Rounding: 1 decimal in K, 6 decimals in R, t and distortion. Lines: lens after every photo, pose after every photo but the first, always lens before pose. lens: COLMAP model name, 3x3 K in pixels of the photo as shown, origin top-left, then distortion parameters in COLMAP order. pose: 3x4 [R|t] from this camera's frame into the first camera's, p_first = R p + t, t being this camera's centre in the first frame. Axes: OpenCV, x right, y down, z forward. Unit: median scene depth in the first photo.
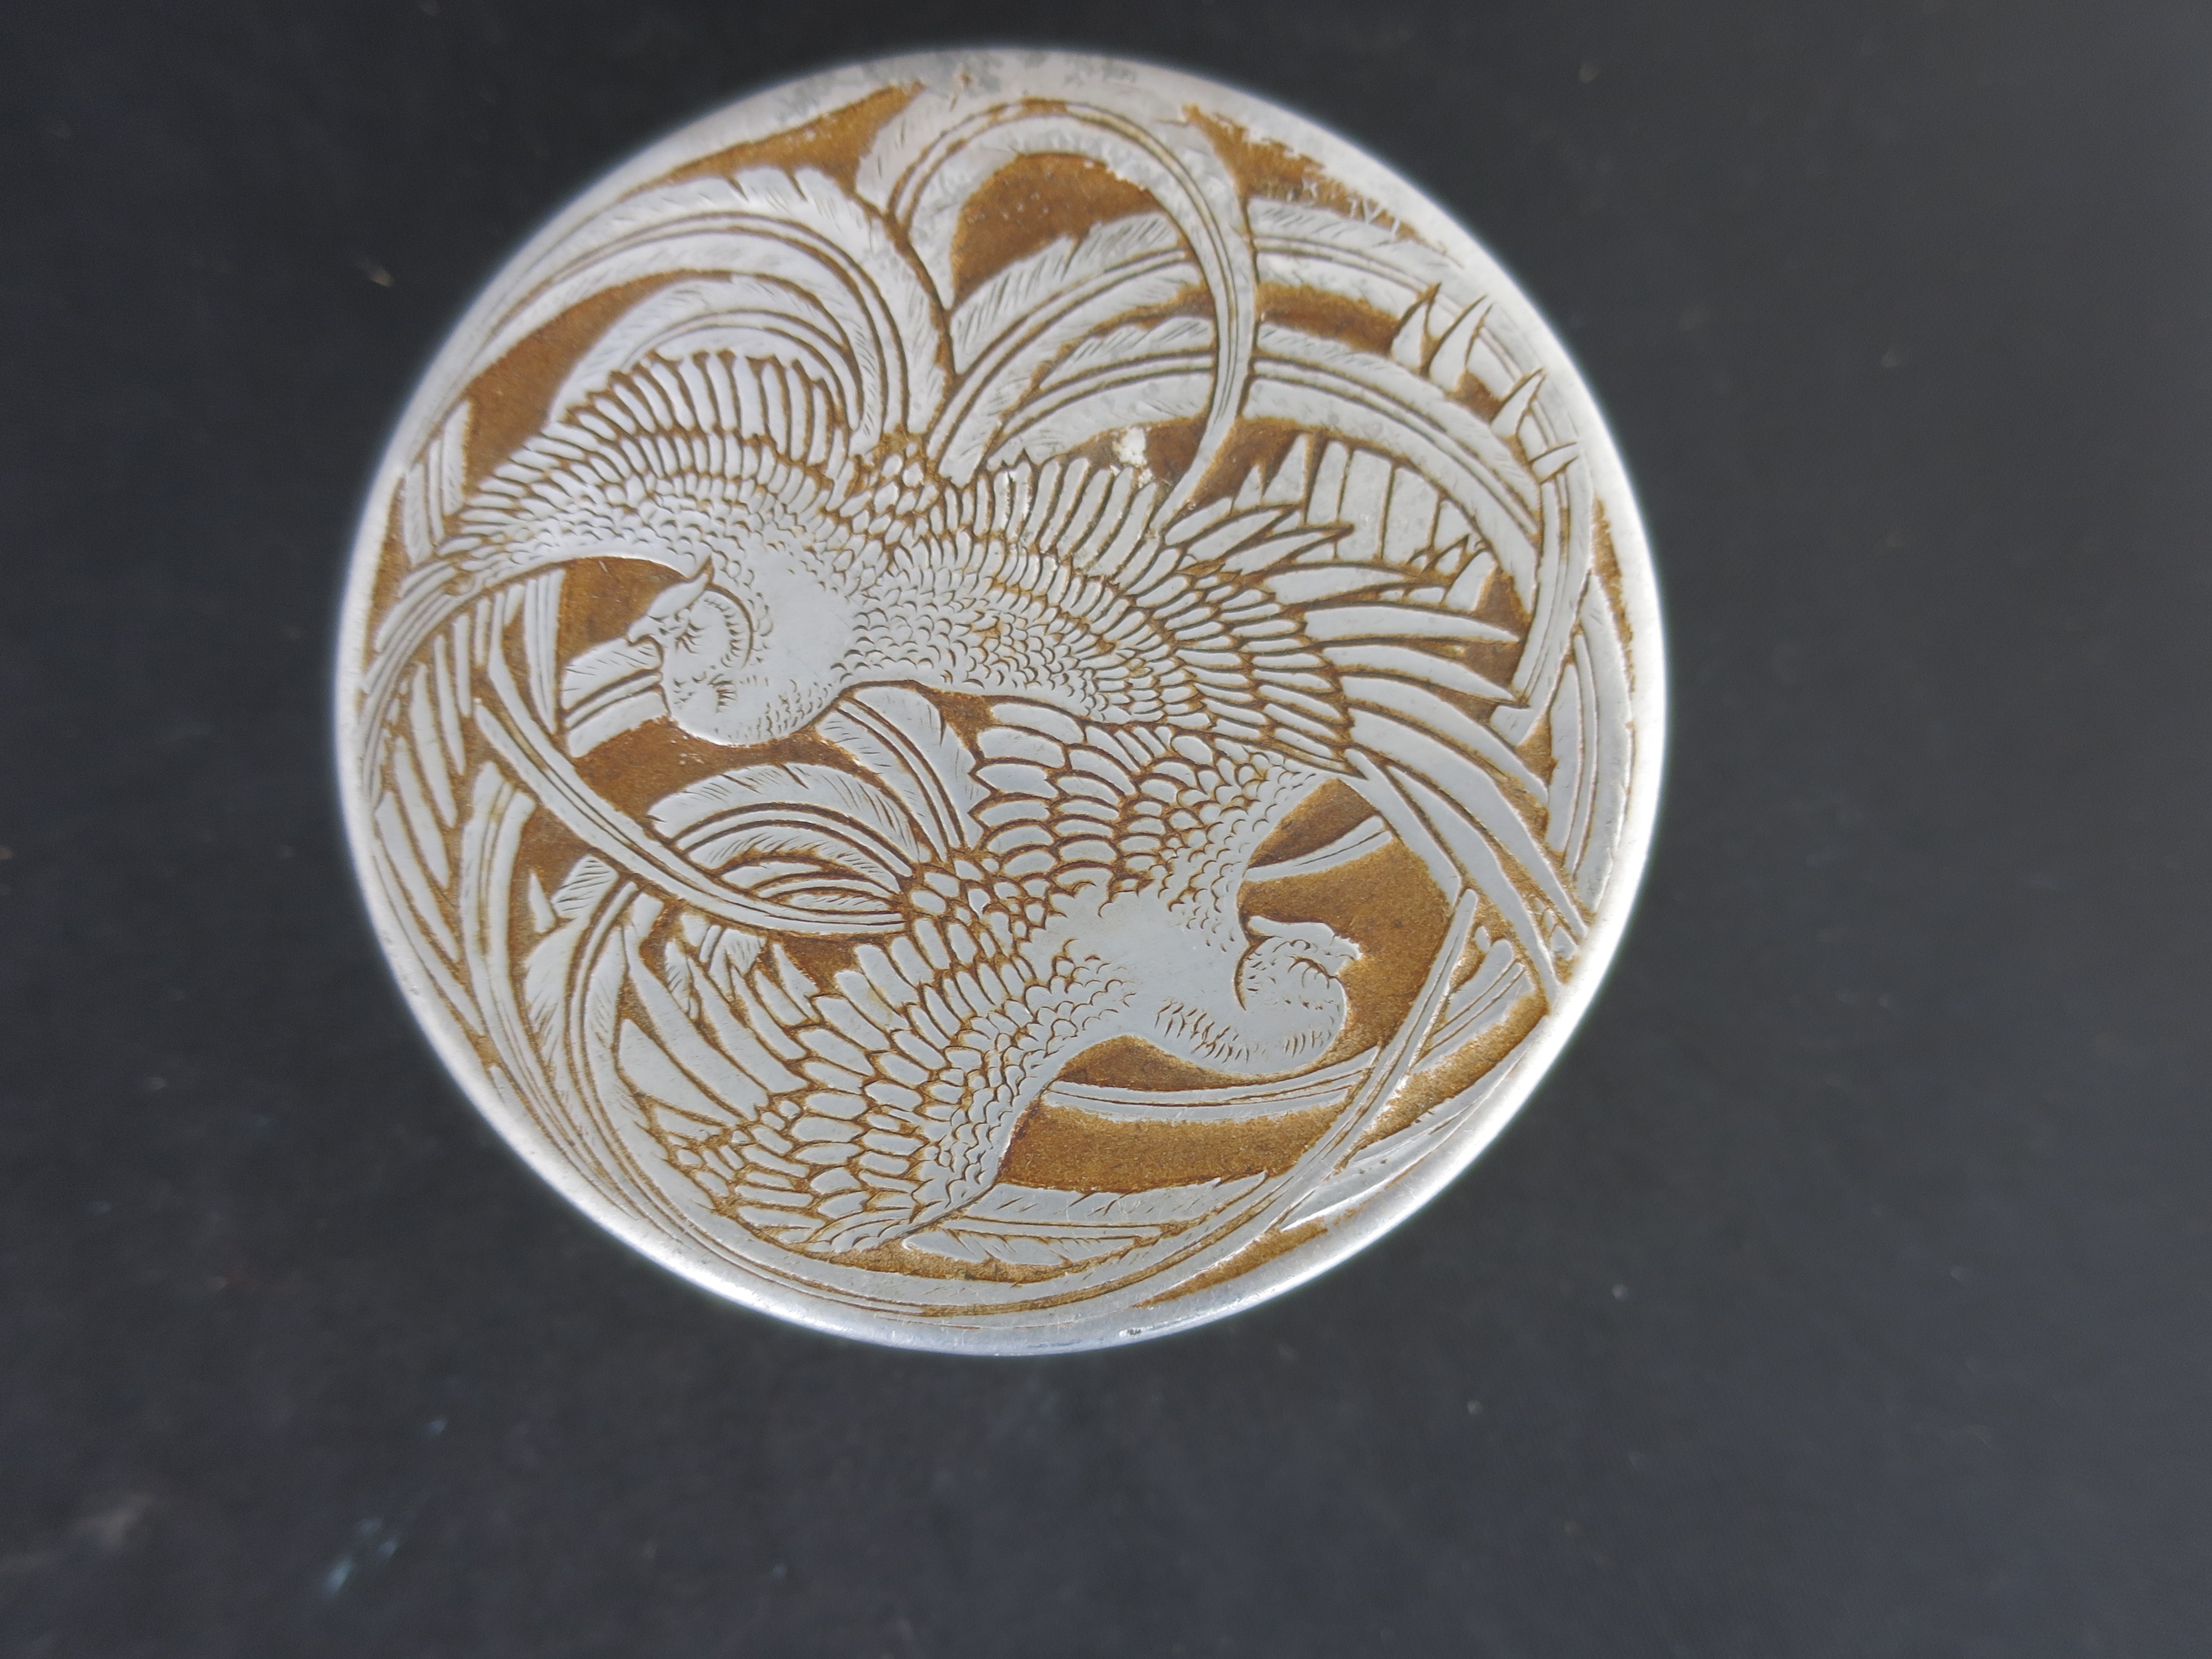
lens RADIAL K [[1610.1, 0, 1106.0], [0, 1610.1, 829.5], [0, 0, 1]] dist [-0.023594, 0.000460]
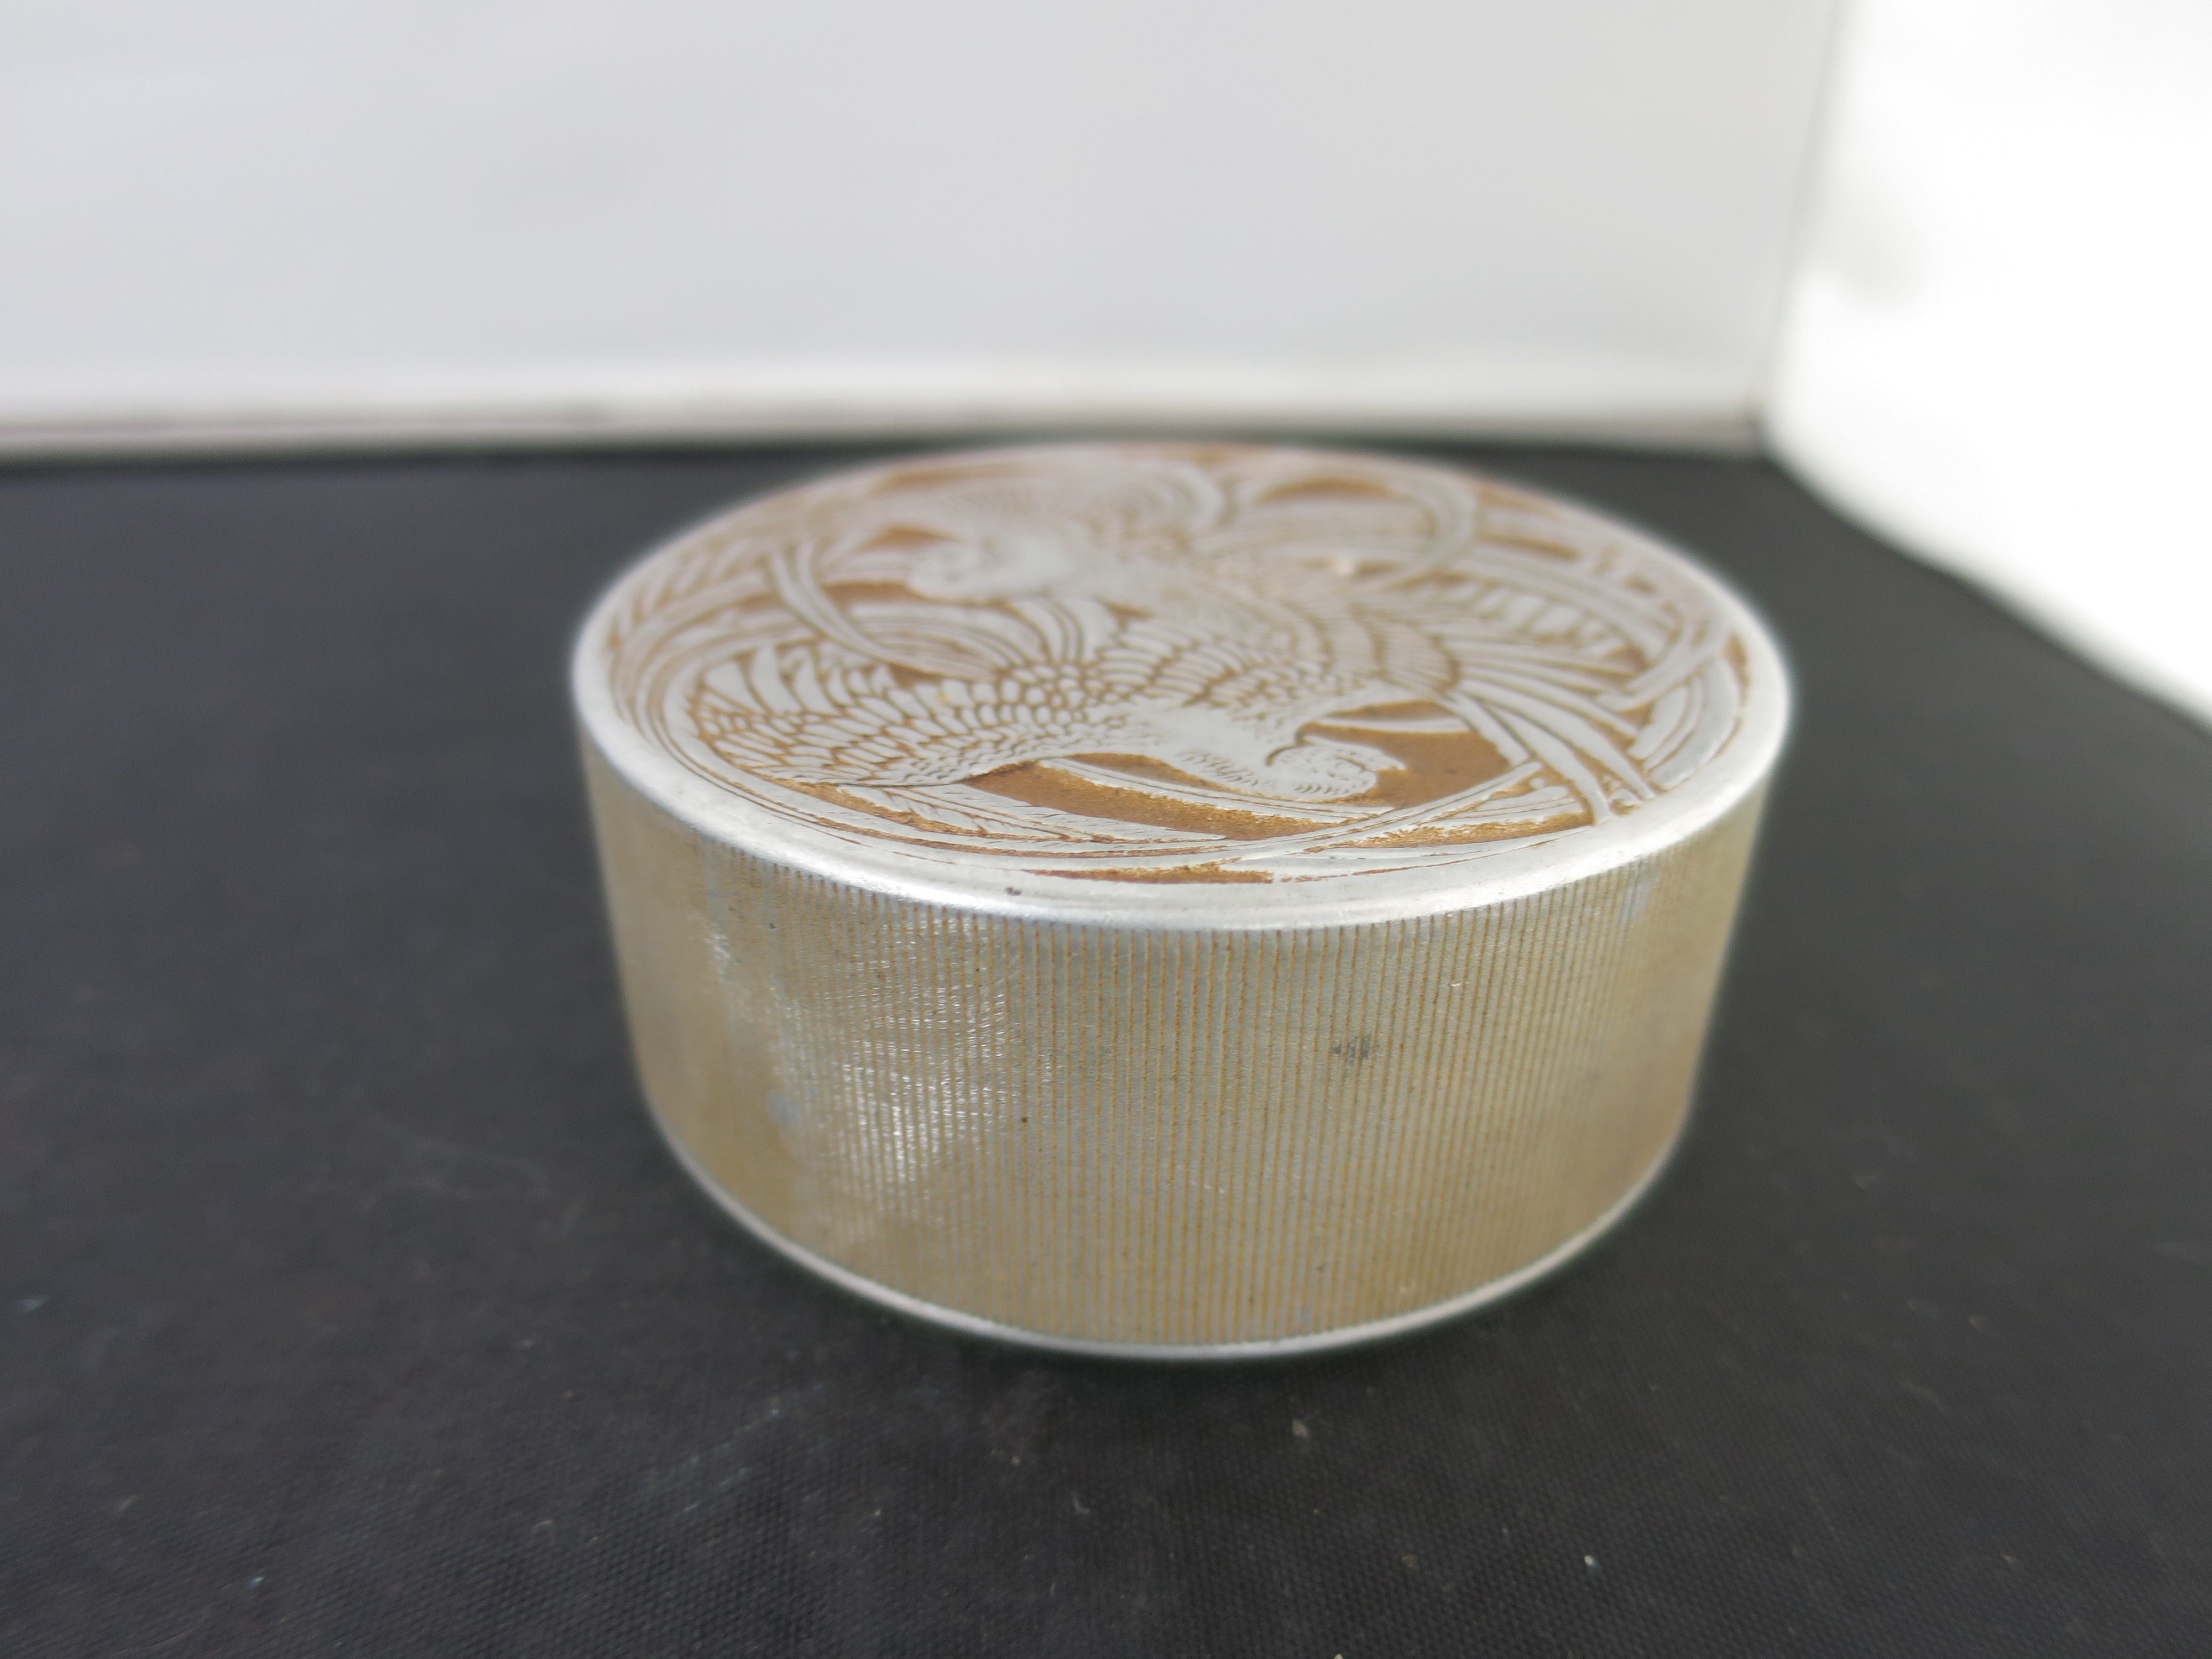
lens RADIAL K [[1610.1, 0, 1106.0], [0, 1610.1, 829.5], [0, 0, 1]] dist [-0.023594, 0.000460]
pose [[0.907826, 0.187358, -0.375165, 0.354212], [-0.414519, 0.536293, -0.735230, 0.850759], [0.063447, 0.822975, 0.564524, 0.469270]]
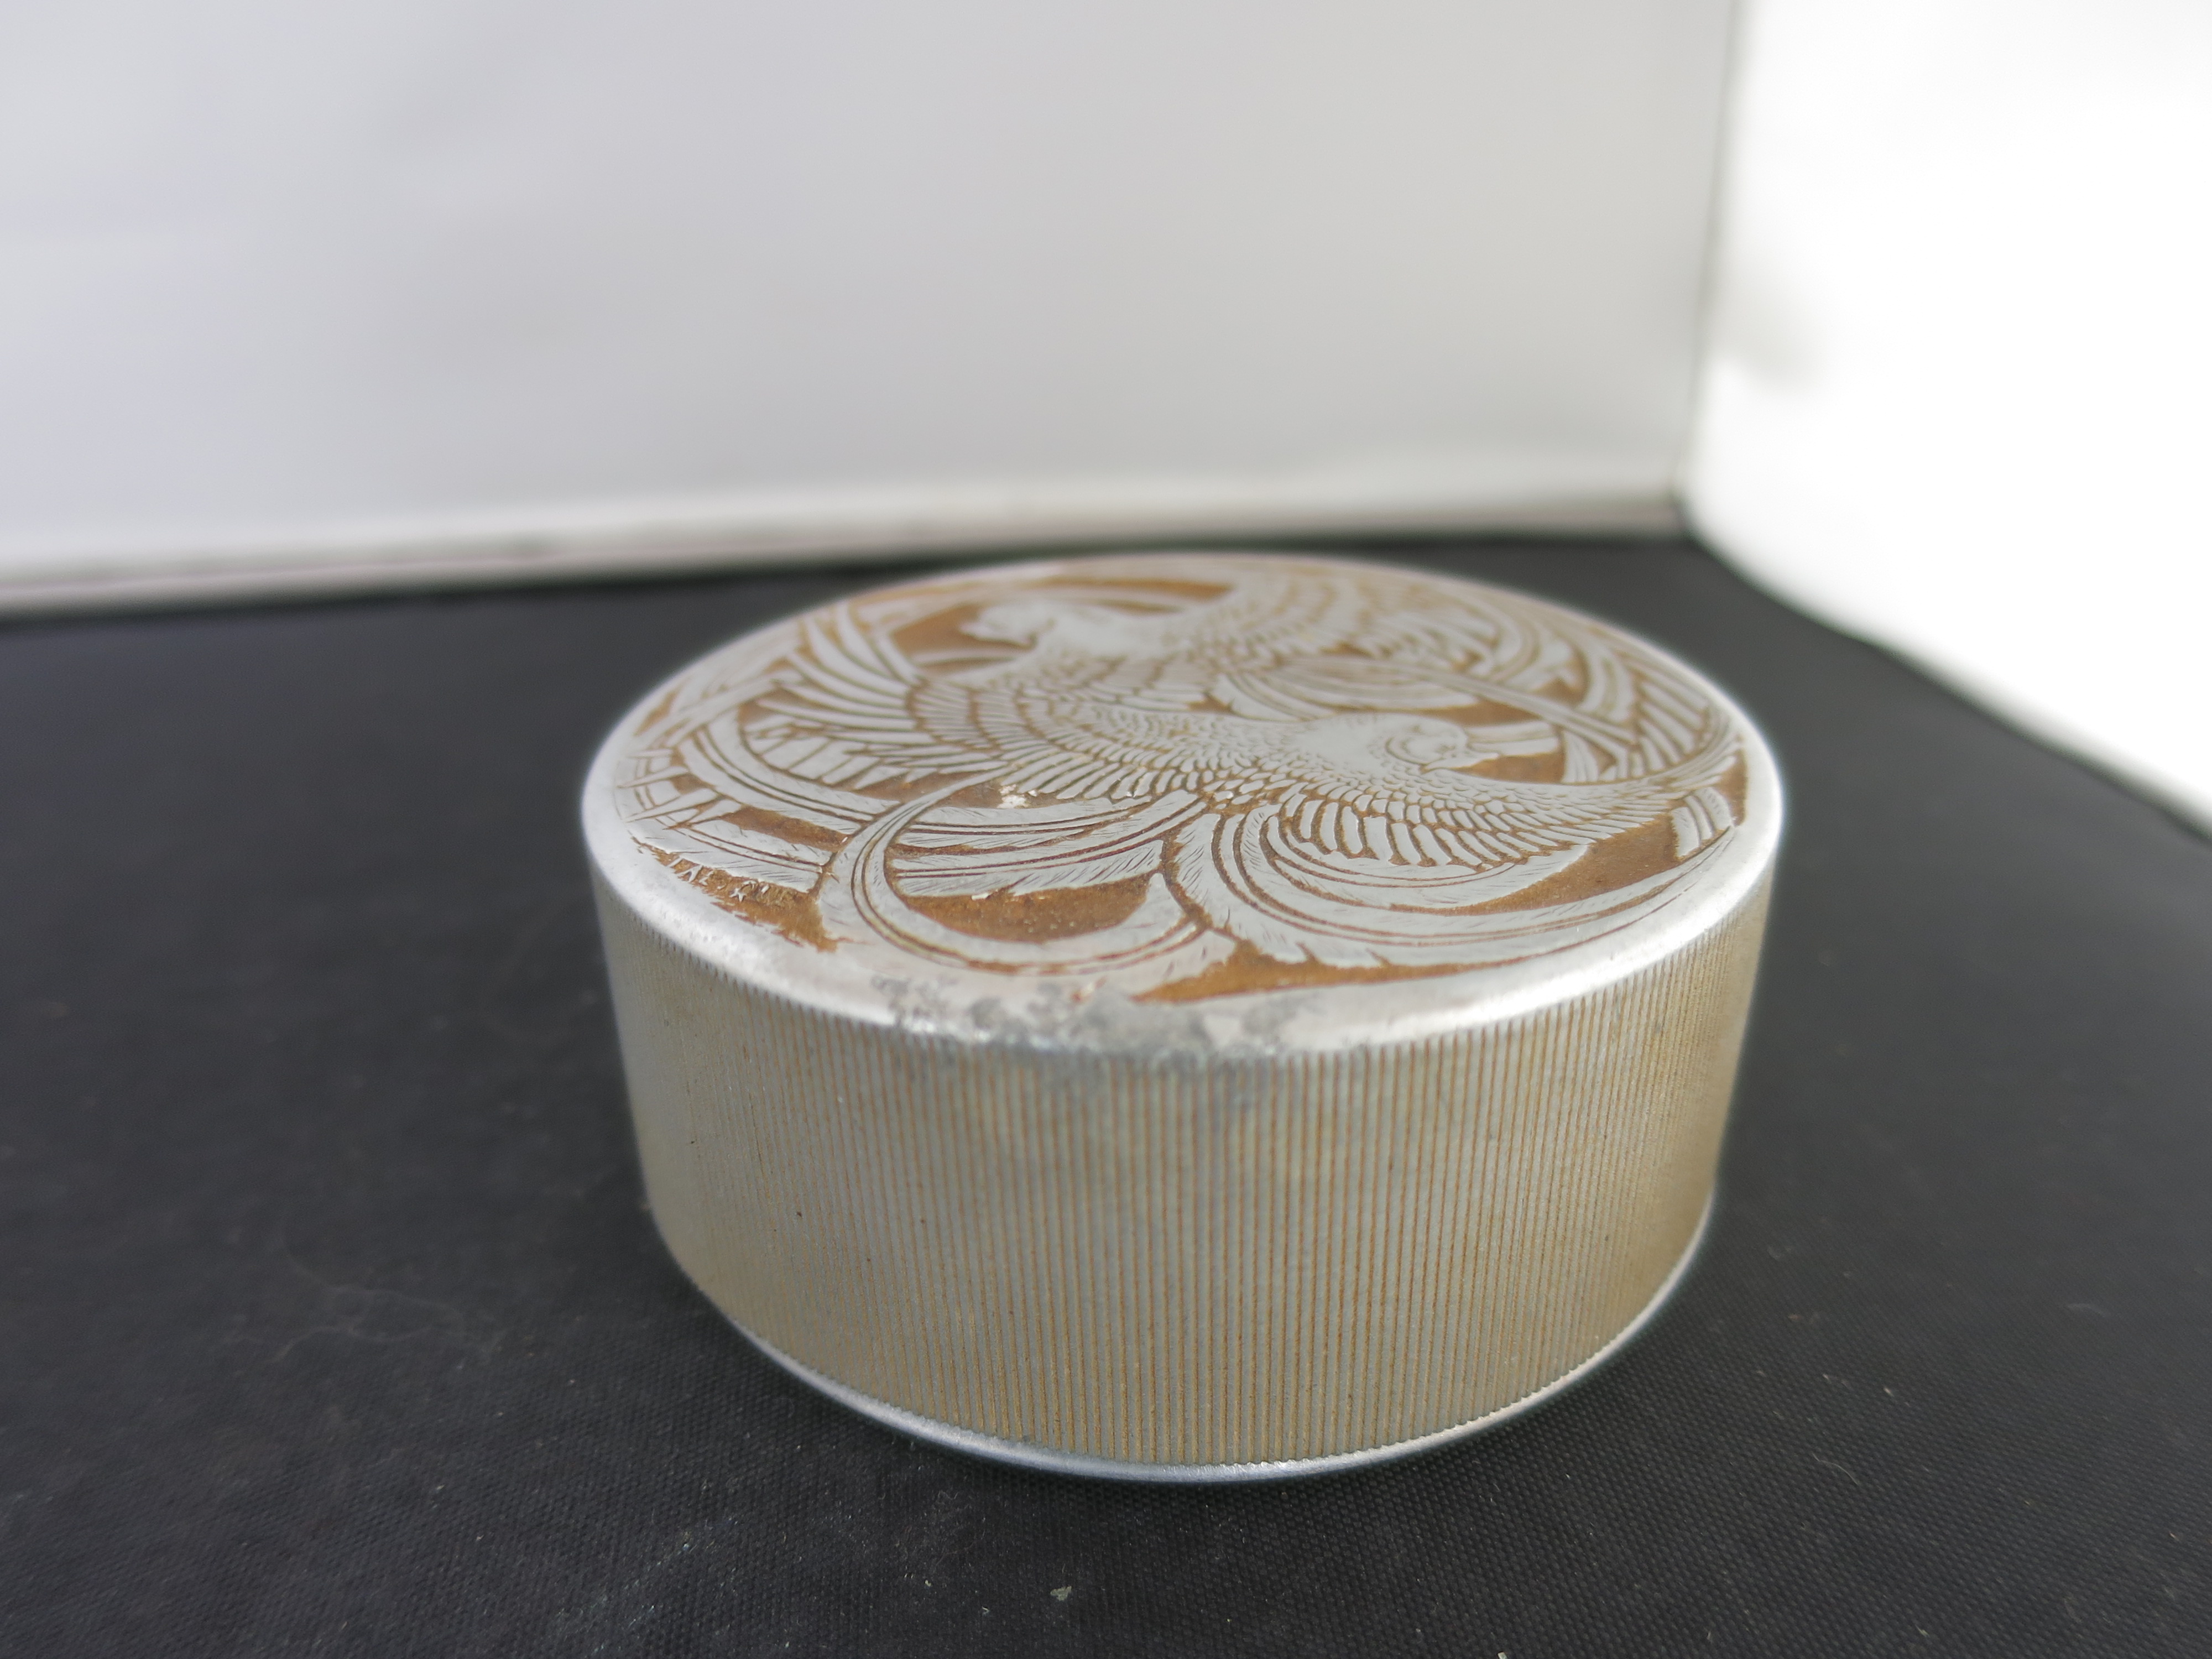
lens RADIAL K [[1610.1, 0, 1106.0], [0, 1610.1, 829.5], [0, 0, 1]] dist [-0.023594, 0.000460]
pose [[-0.973180, -0.090090, 0.211669, -0.270605], [0.229264, -0.304151, 0.924624, -1.217183], [-0.018920, 0.948354, 0.316648, 0.696697]]
